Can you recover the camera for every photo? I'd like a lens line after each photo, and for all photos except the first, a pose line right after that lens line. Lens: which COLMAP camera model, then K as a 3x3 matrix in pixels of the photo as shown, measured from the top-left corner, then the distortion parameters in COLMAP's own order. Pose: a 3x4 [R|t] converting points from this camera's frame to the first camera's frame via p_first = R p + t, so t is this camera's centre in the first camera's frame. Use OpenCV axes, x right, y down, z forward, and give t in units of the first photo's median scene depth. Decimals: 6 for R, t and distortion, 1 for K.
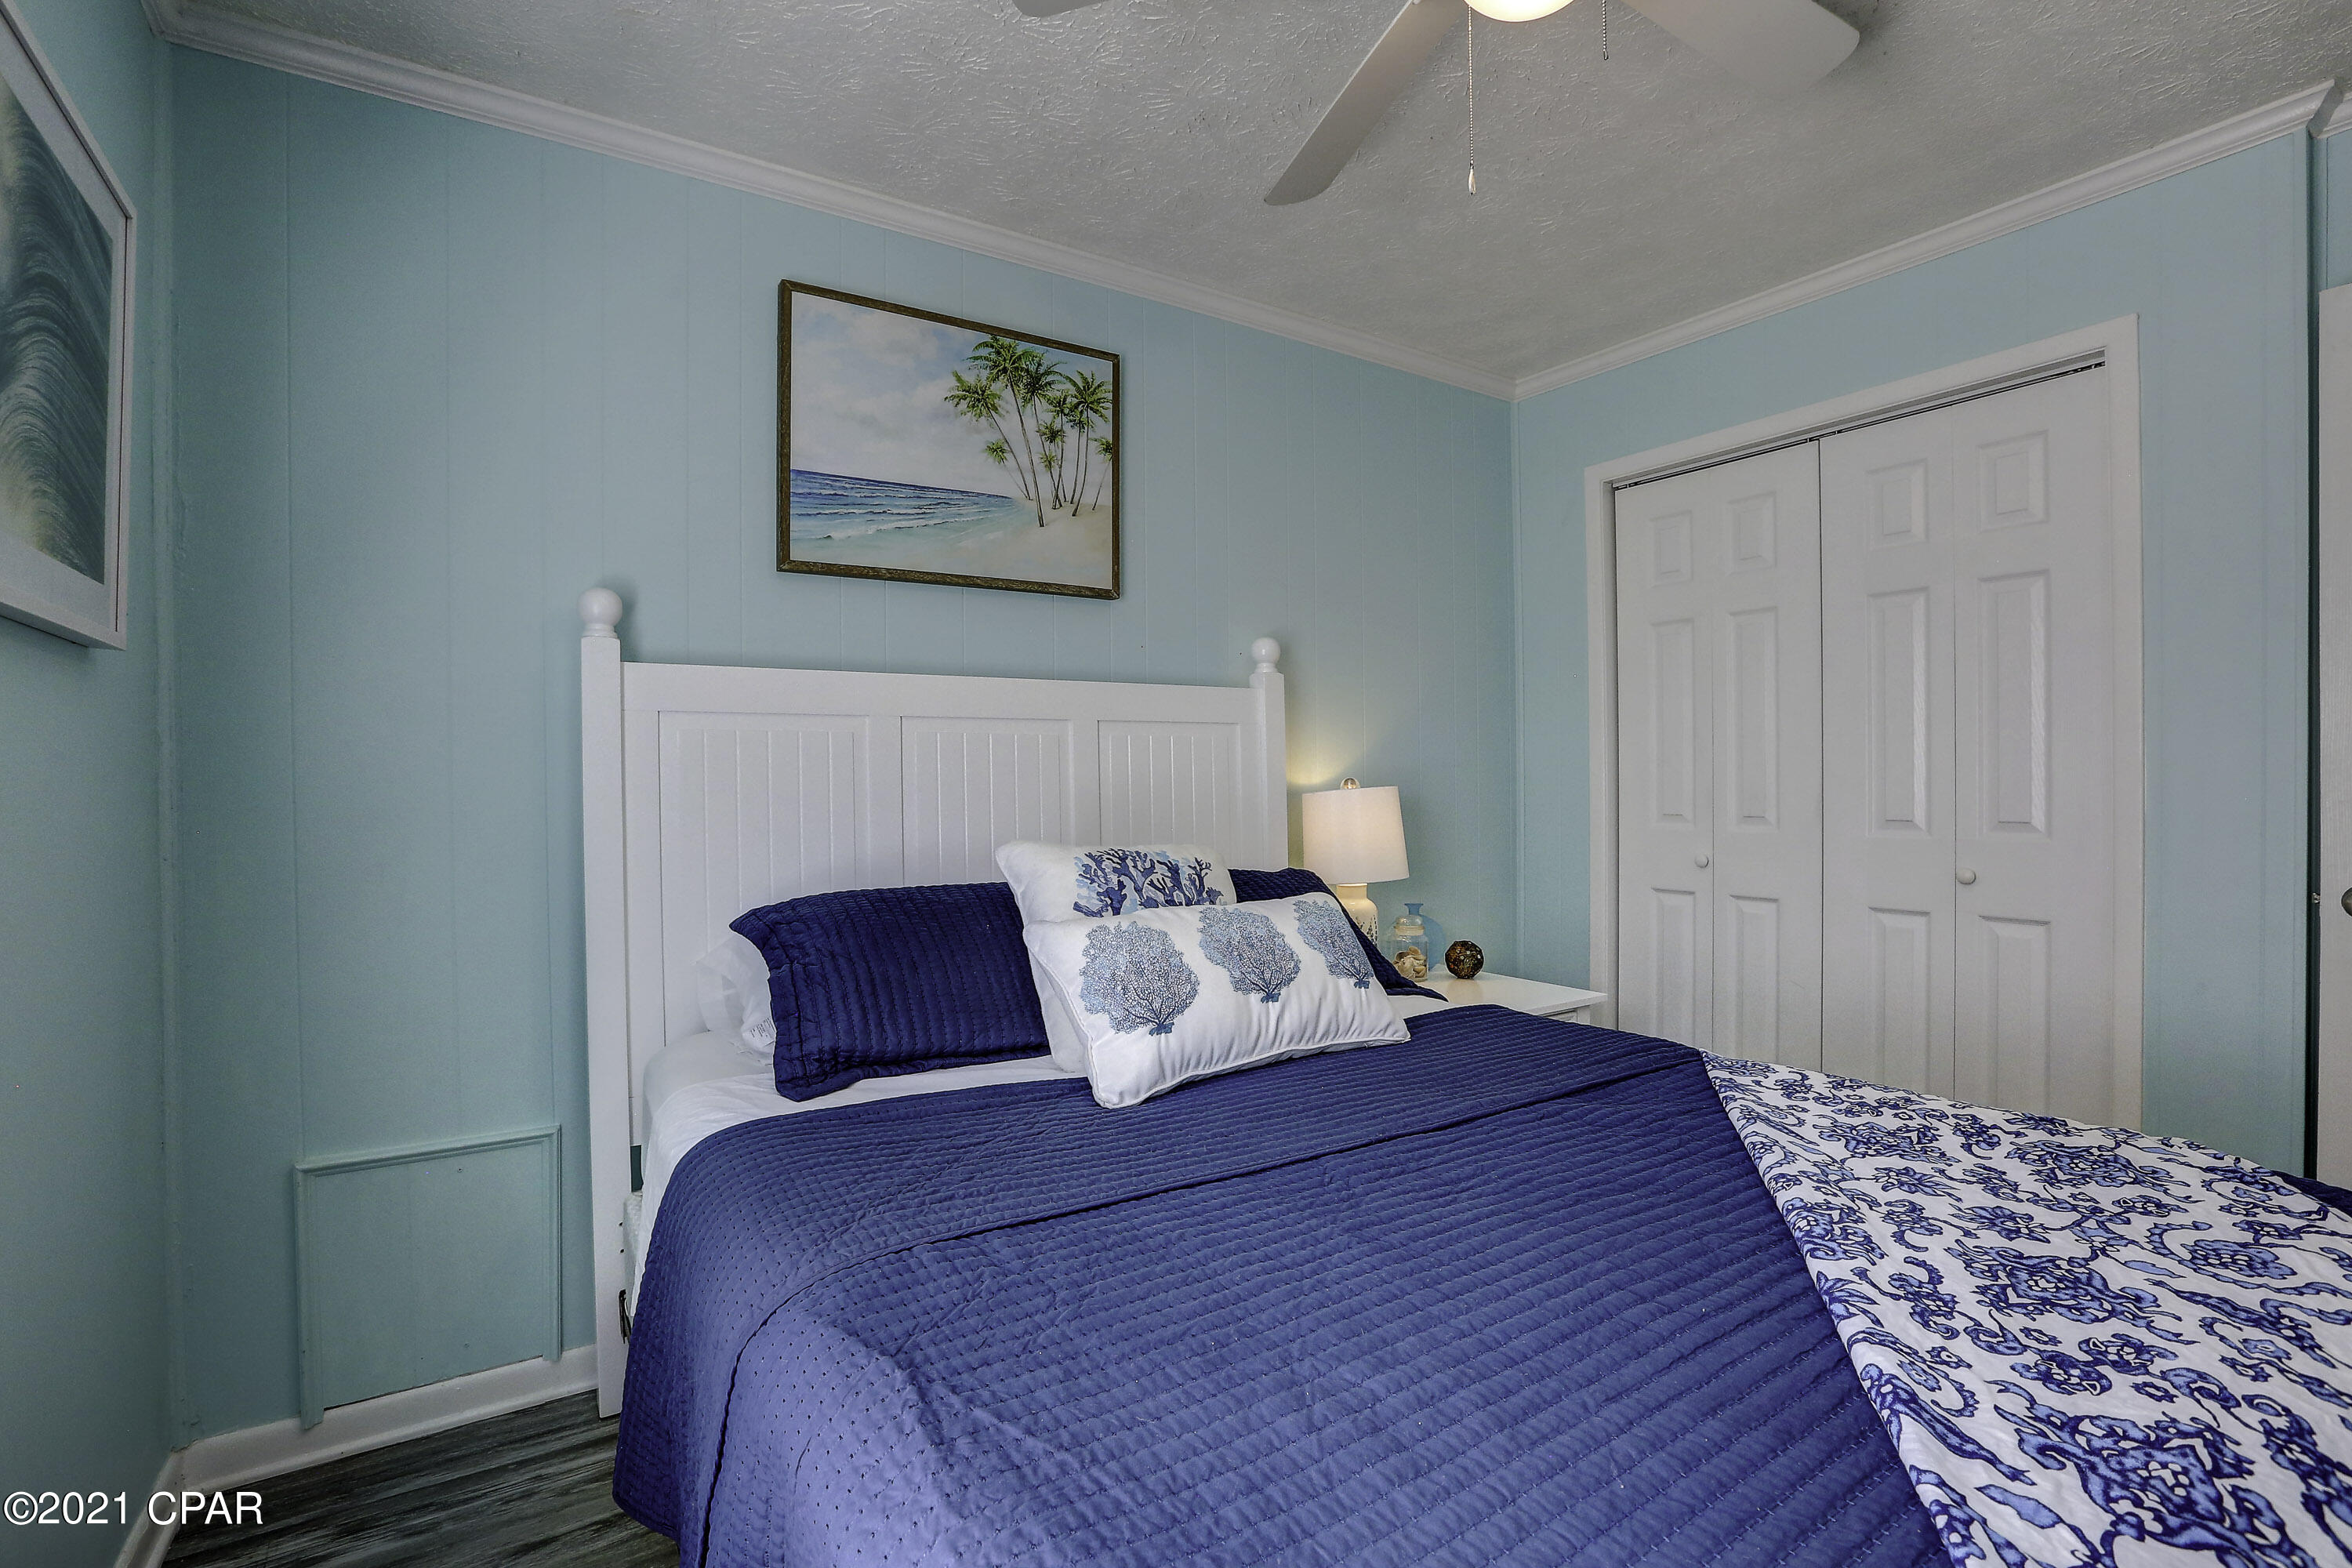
lens RADIAL K [[1086.6, 0, 1193.3], [0, 1086.6, 782.5], [0, 0, 1]] dist [-0.051103, 0.015802]
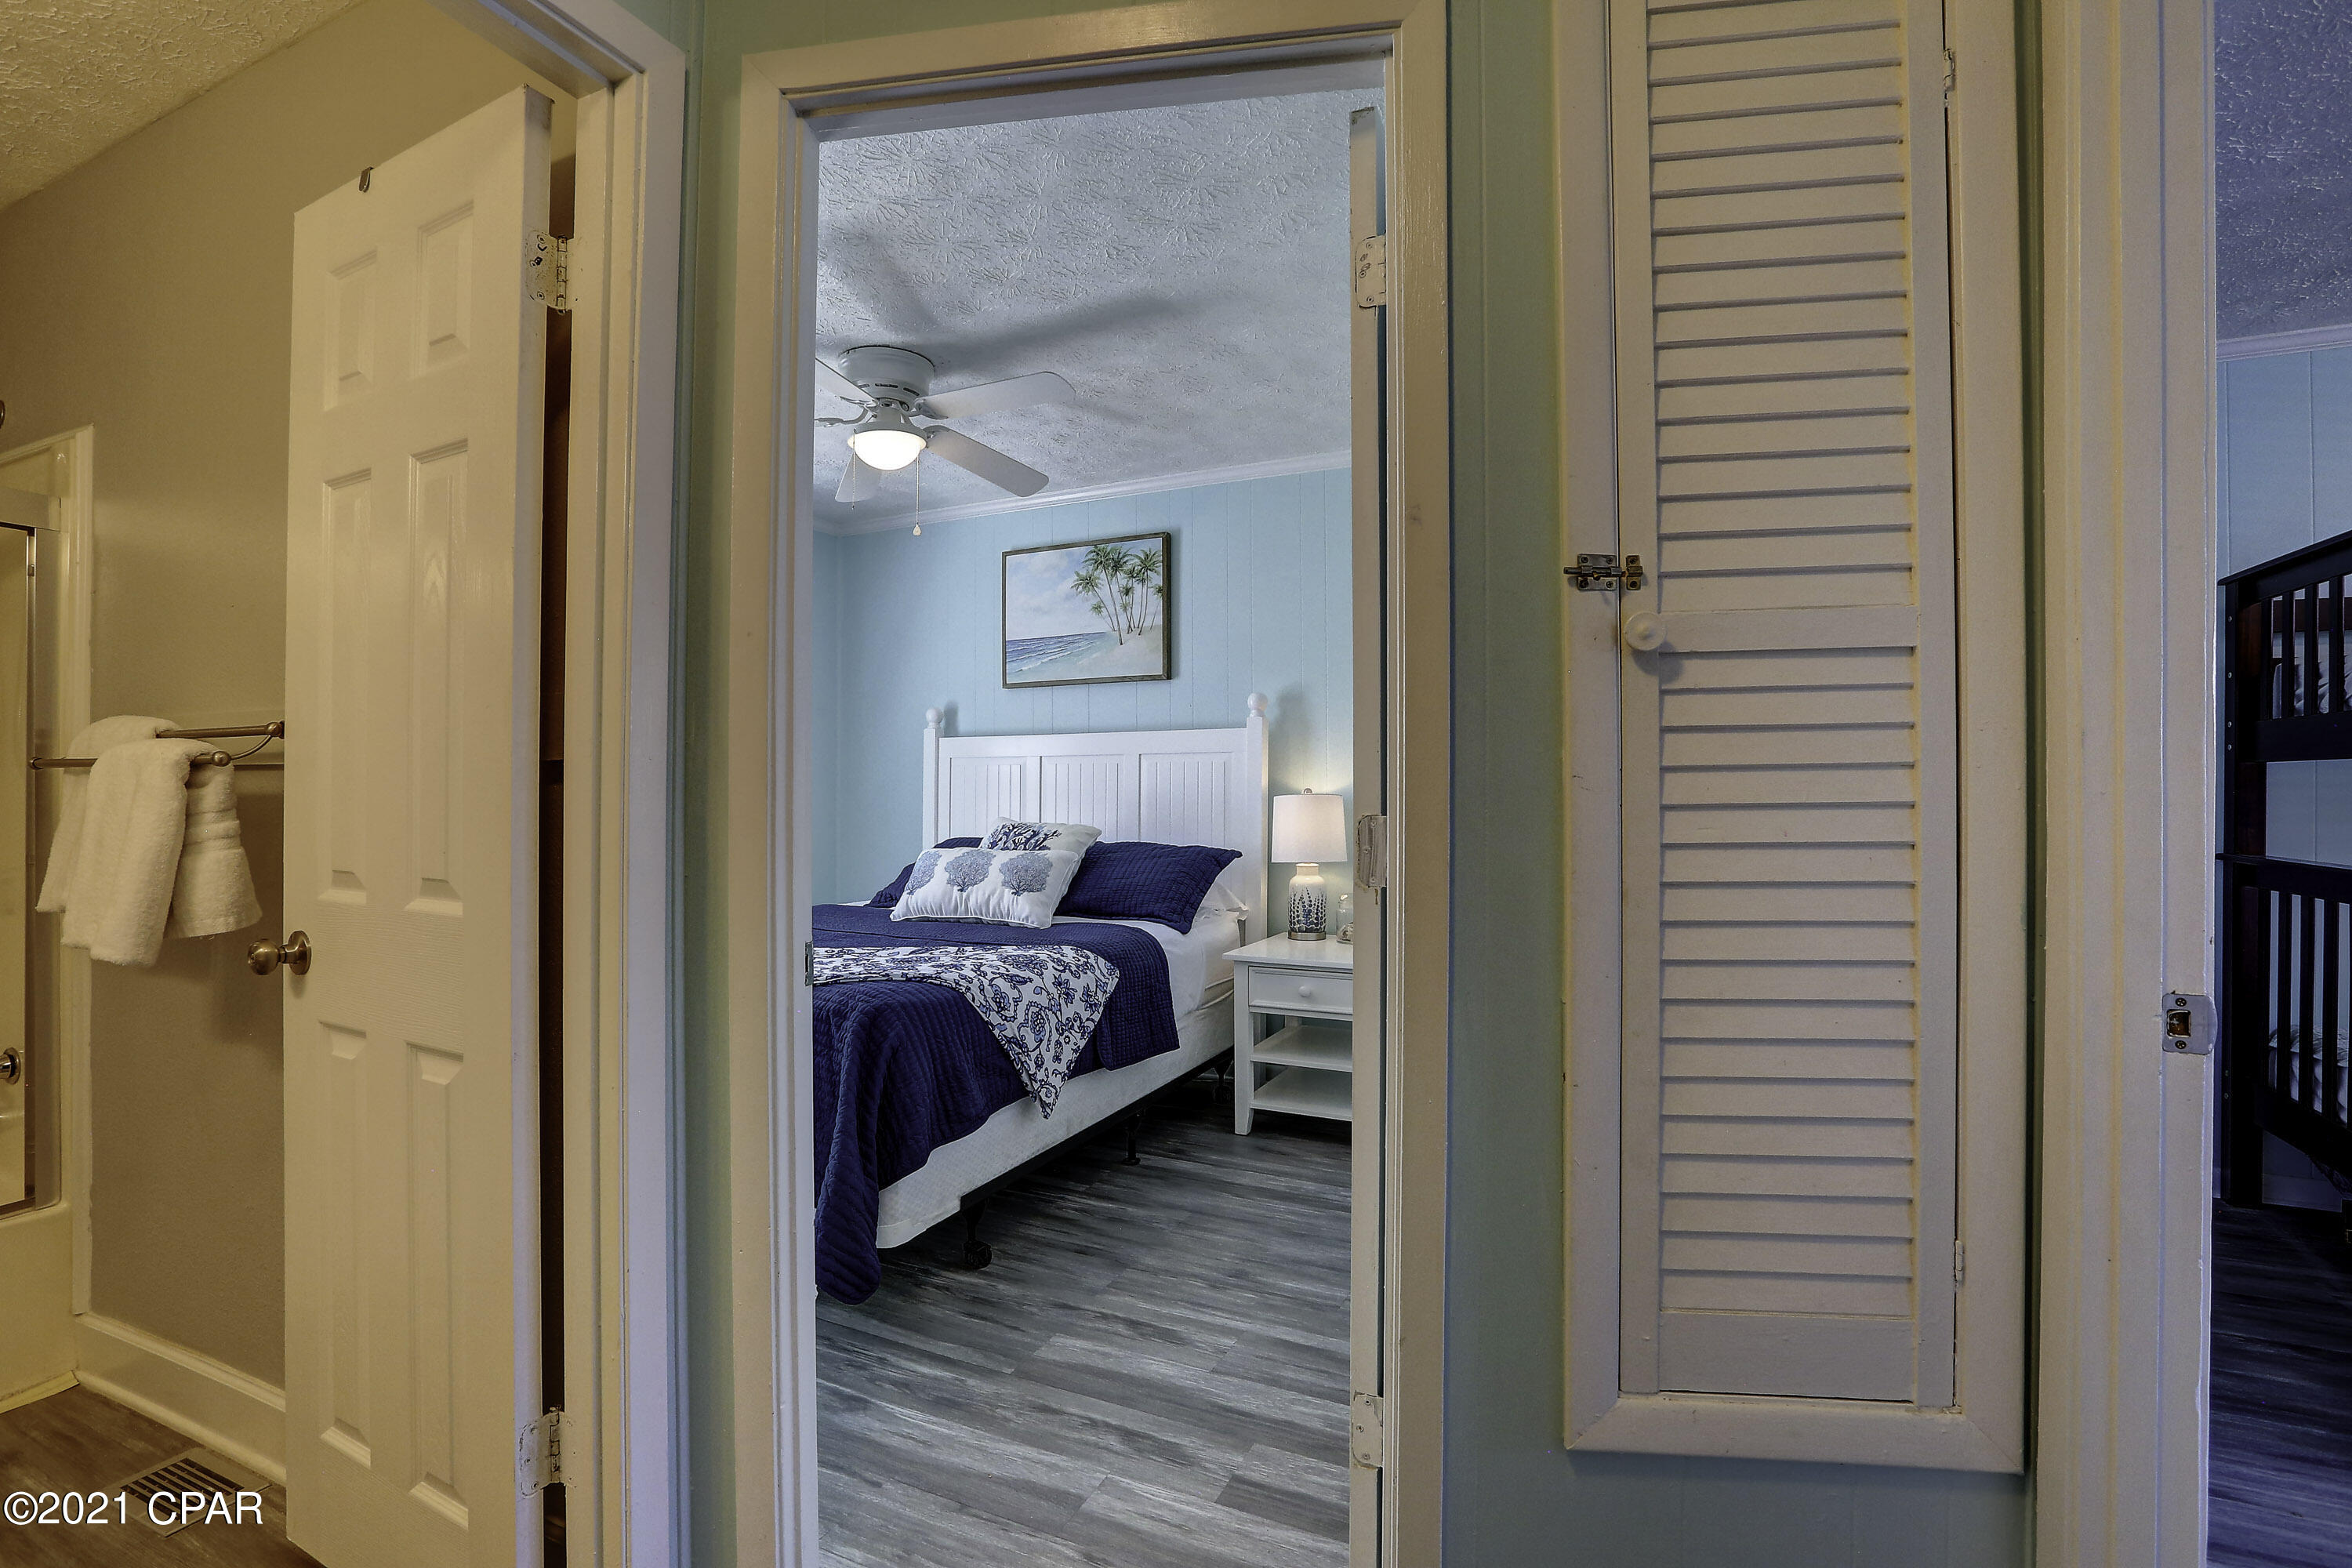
lens RADIAL K [[1086.6, 0, 1151.6], [0, 1086.6, 793.4], [0, 0, 1]] dist [-0.051103, 0.015802]
pose [[0.506380, 0.016311, -0.862156, 1.463508], [-0.004088, 0.999855, 0.016516, -0.023861], [0.862301, -0.004839, 0.506373, 0.146447]]
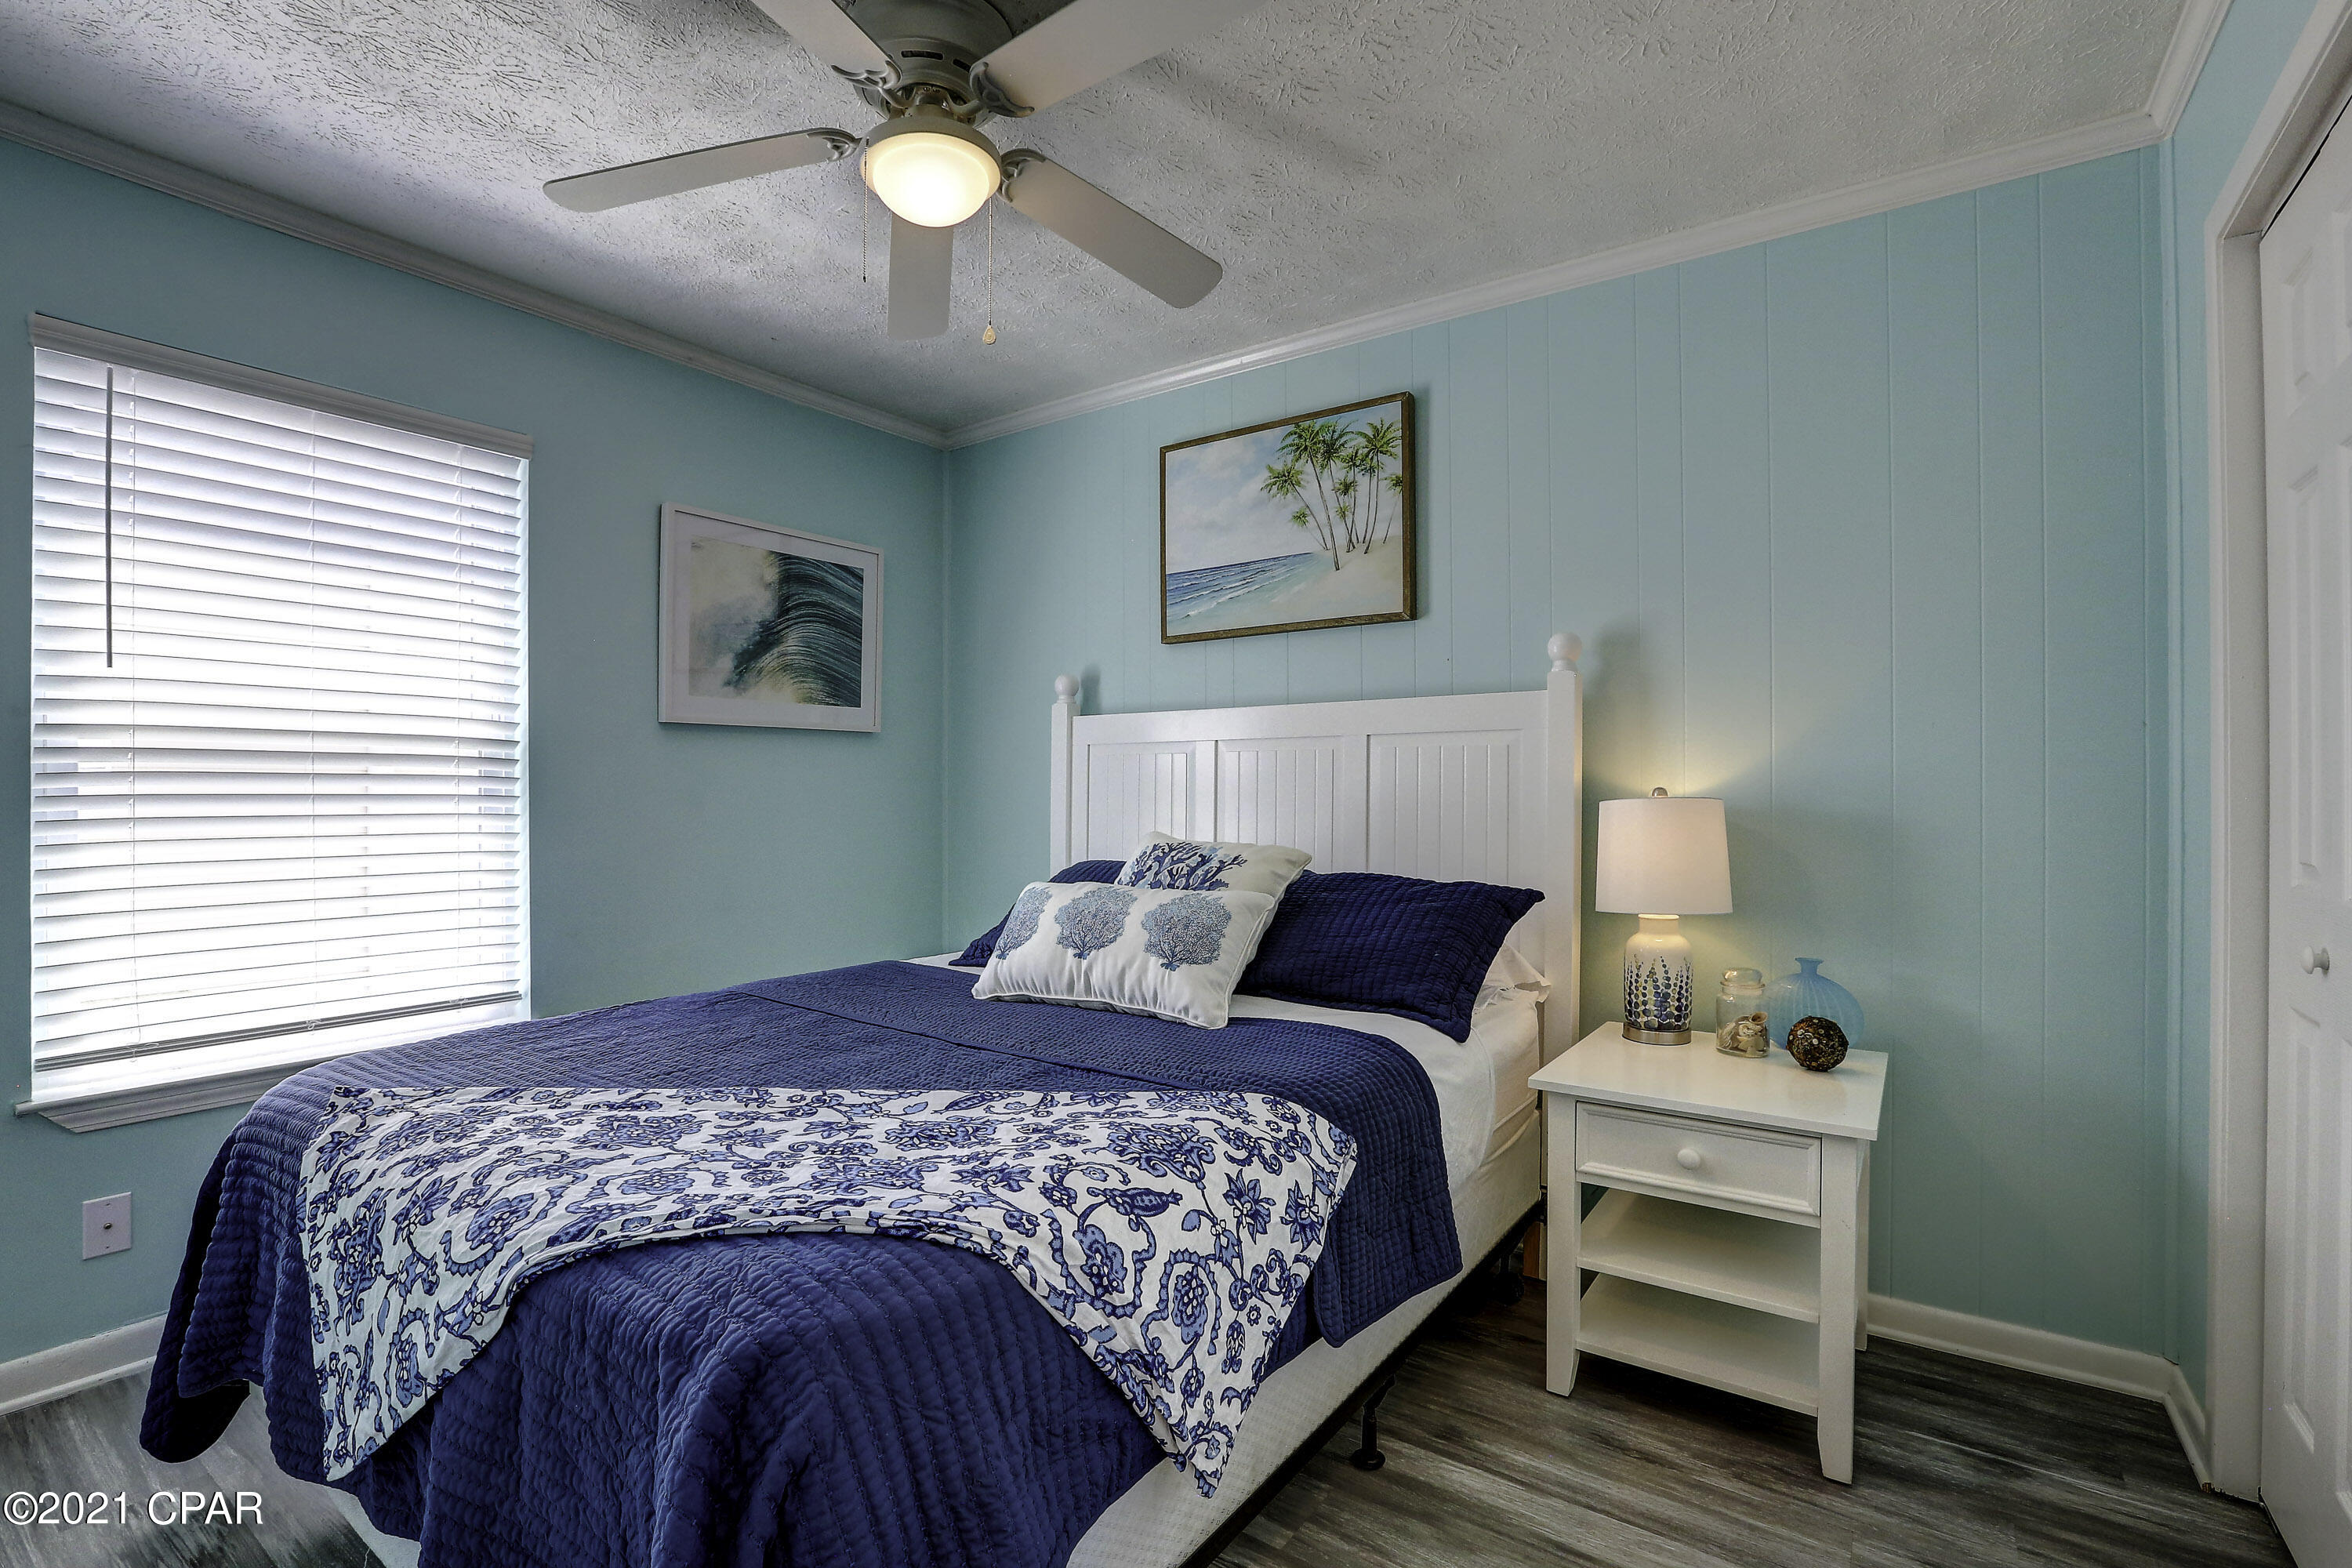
lens RADIAL K [[1086.6, 0, 1161.5], [0, 1086.6, 784.0], [0, 0, 1]] dist [-0.051103, 0.015802]
pose [[0.359461, 0.007585, -0.933129, 0.909570], [-0.002621, 0.999971, 0.007119, -0.014068], [0.933156, -0.000113, 0.359471, 0.415782]]
